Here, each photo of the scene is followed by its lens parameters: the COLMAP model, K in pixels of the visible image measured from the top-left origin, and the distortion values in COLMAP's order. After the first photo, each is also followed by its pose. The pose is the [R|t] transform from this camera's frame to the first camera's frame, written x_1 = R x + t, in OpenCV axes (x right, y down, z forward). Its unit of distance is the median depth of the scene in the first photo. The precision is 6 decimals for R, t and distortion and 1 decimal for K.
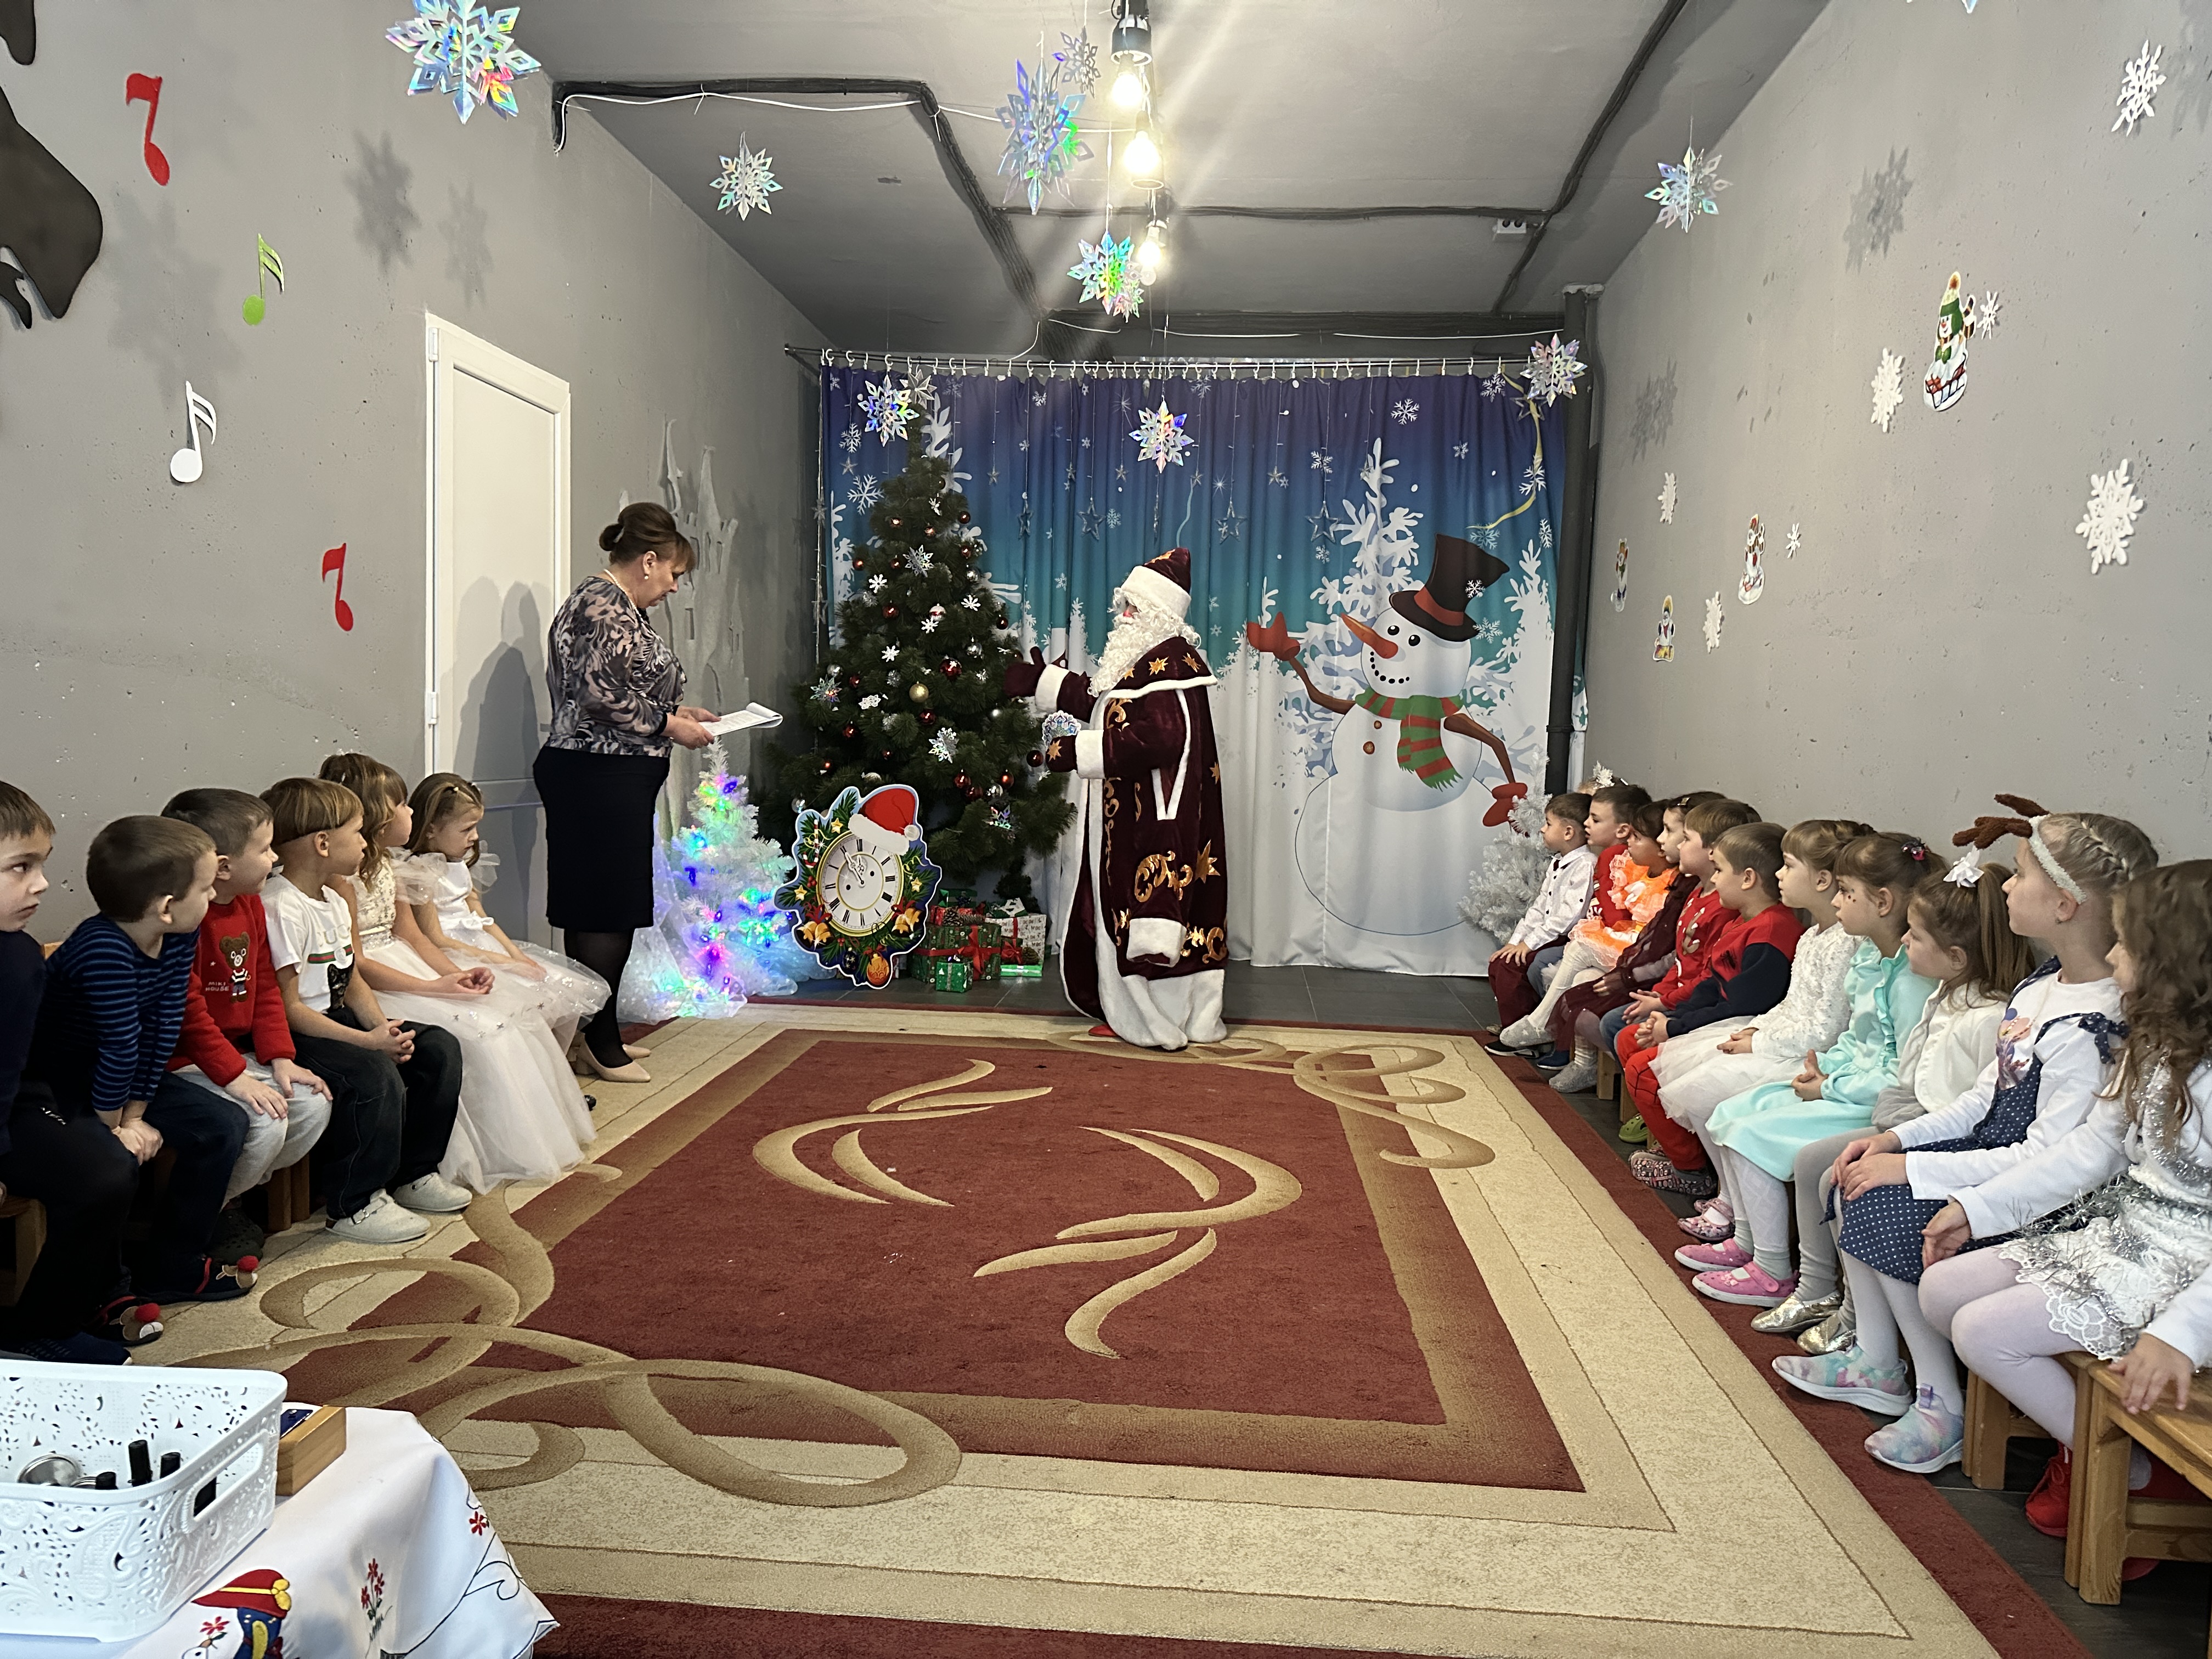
lens RADIAL K [[1587.4, 0, 1121.4], [0, 1587.4, 840.1], [0, 0, 1]] dist [0.017490, -0.012258]
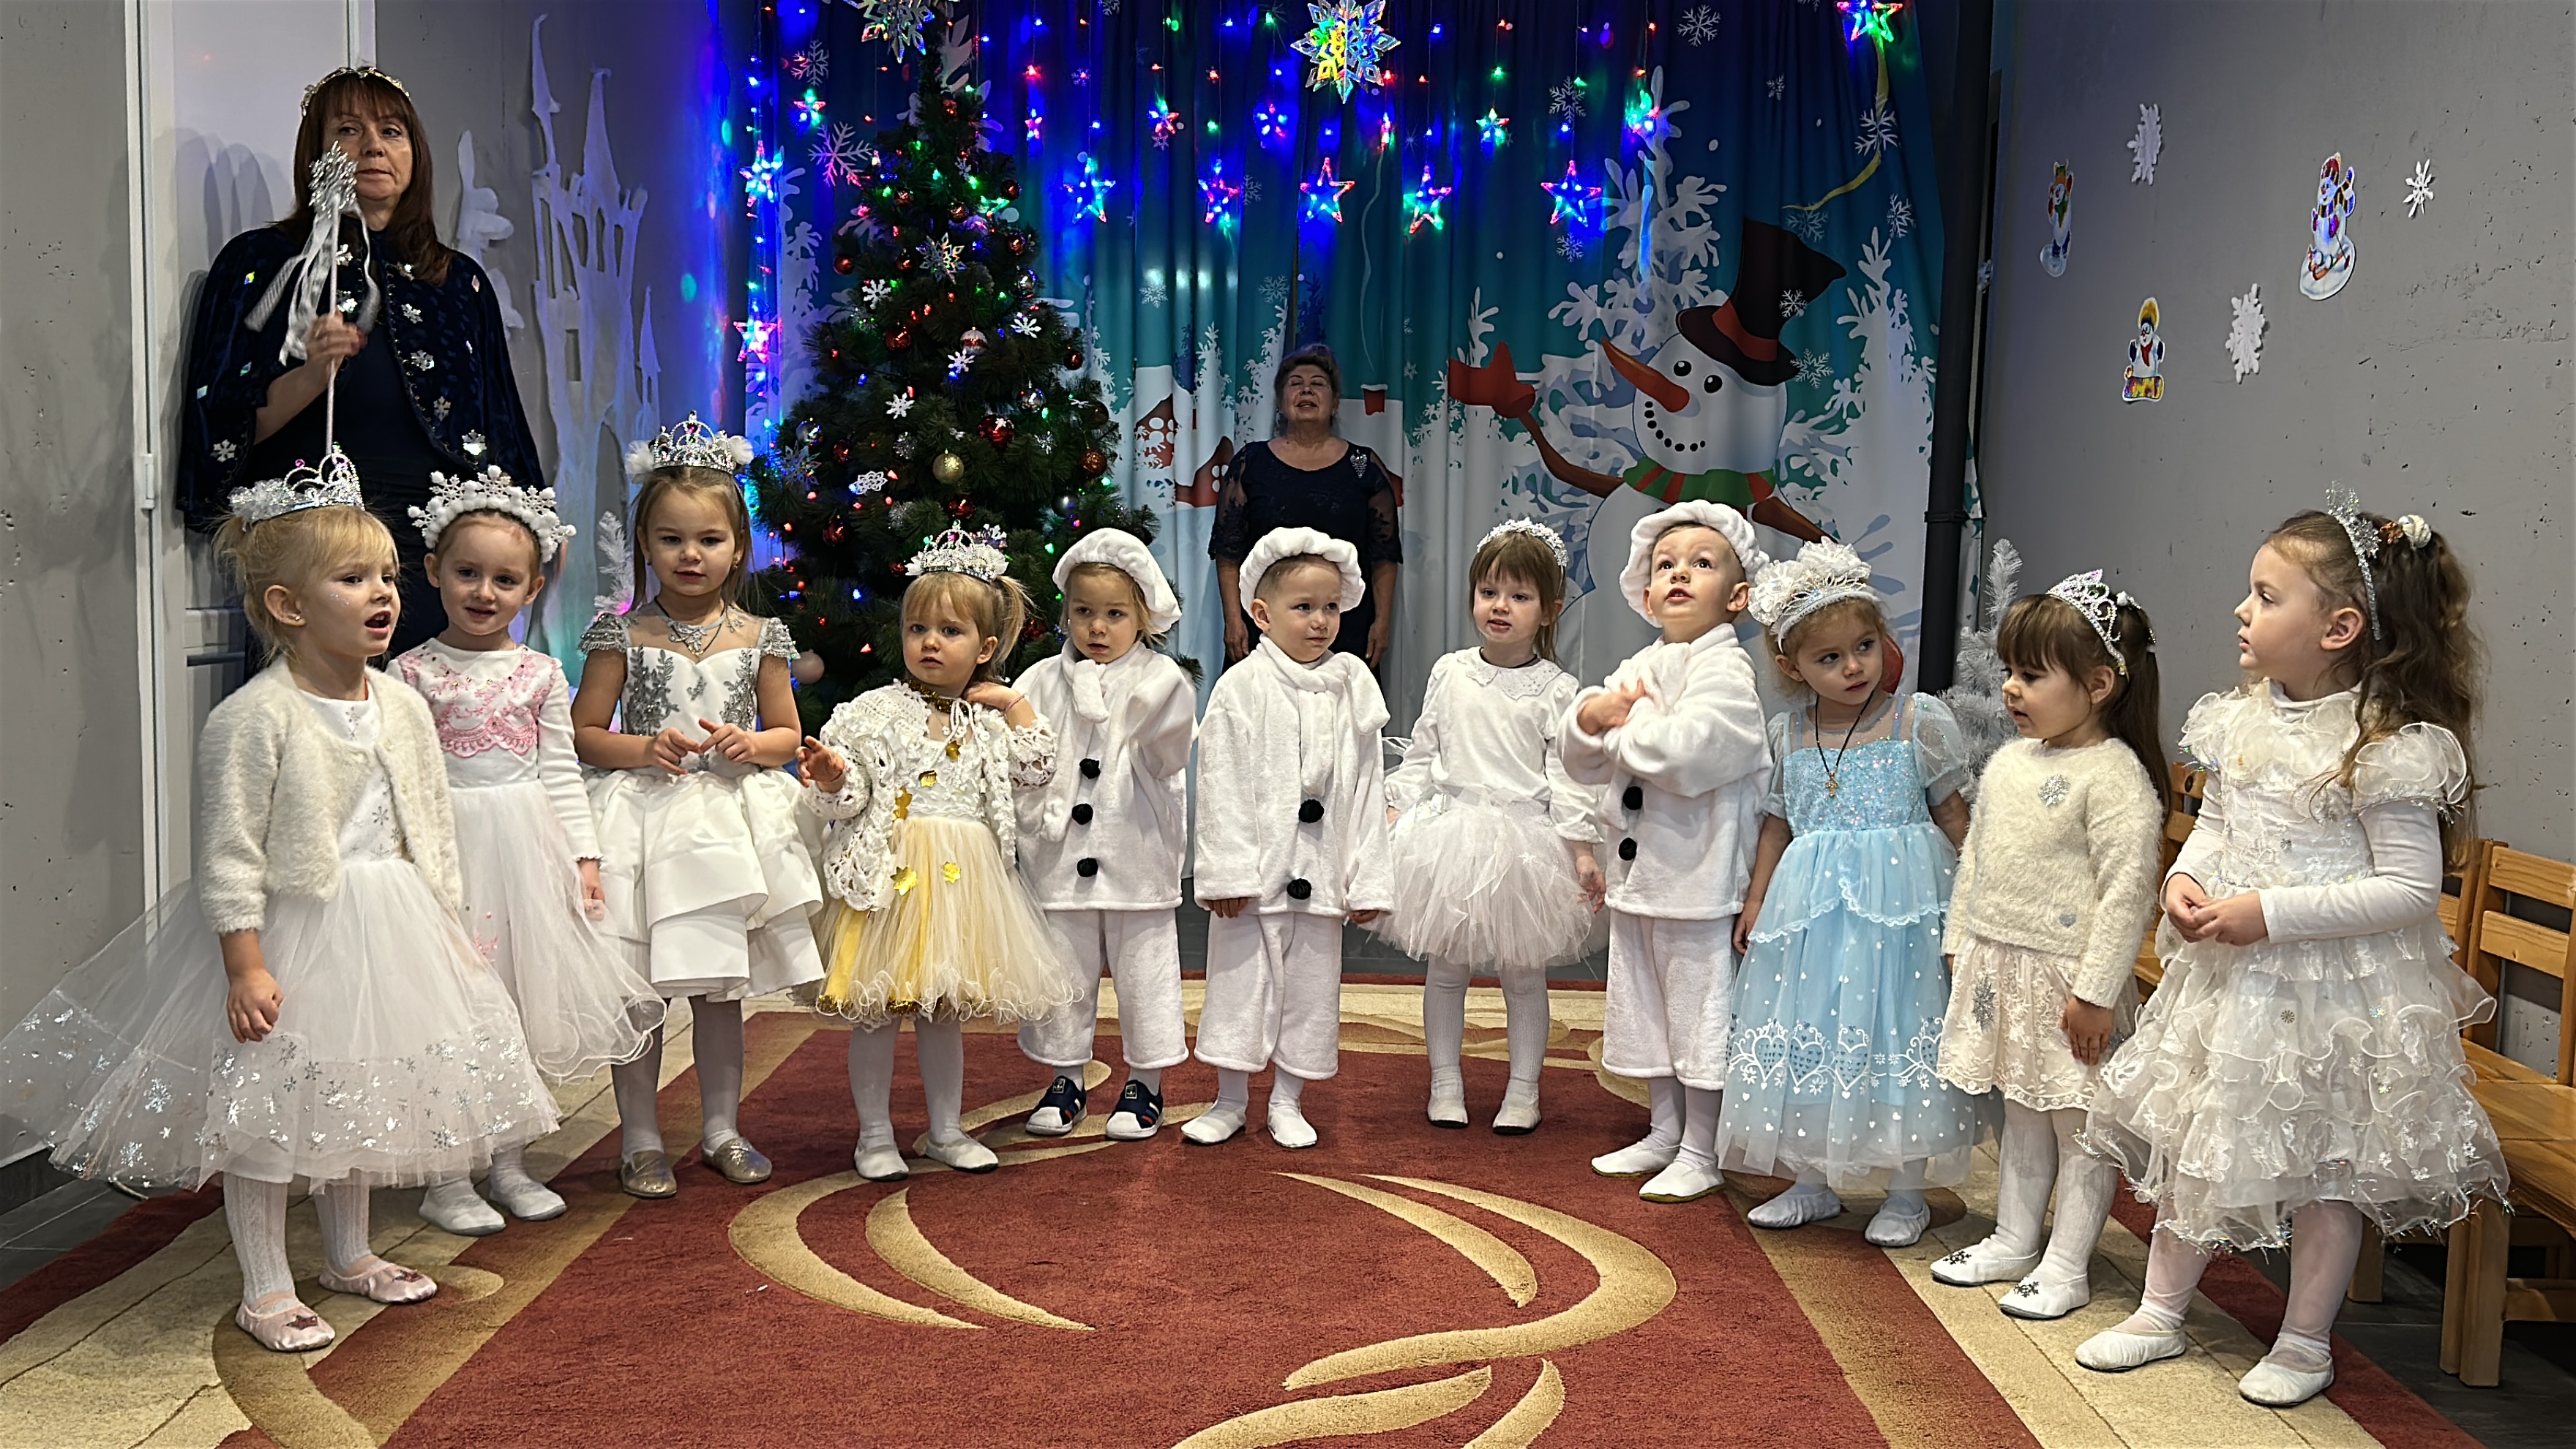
lens RADIAL K [[2273.2, 0, 1289.0], [0, 2273.2, 732.7], [0, 0, 1]] dist [0.045516, -0.001984]
pose [[0.998557, -0.013345, 0.052012, -0.044424], [0.012749, 0.999850, 0.011758, 0.003202], [-0.052161, -0.011078, 0.998577, 0.102721]]
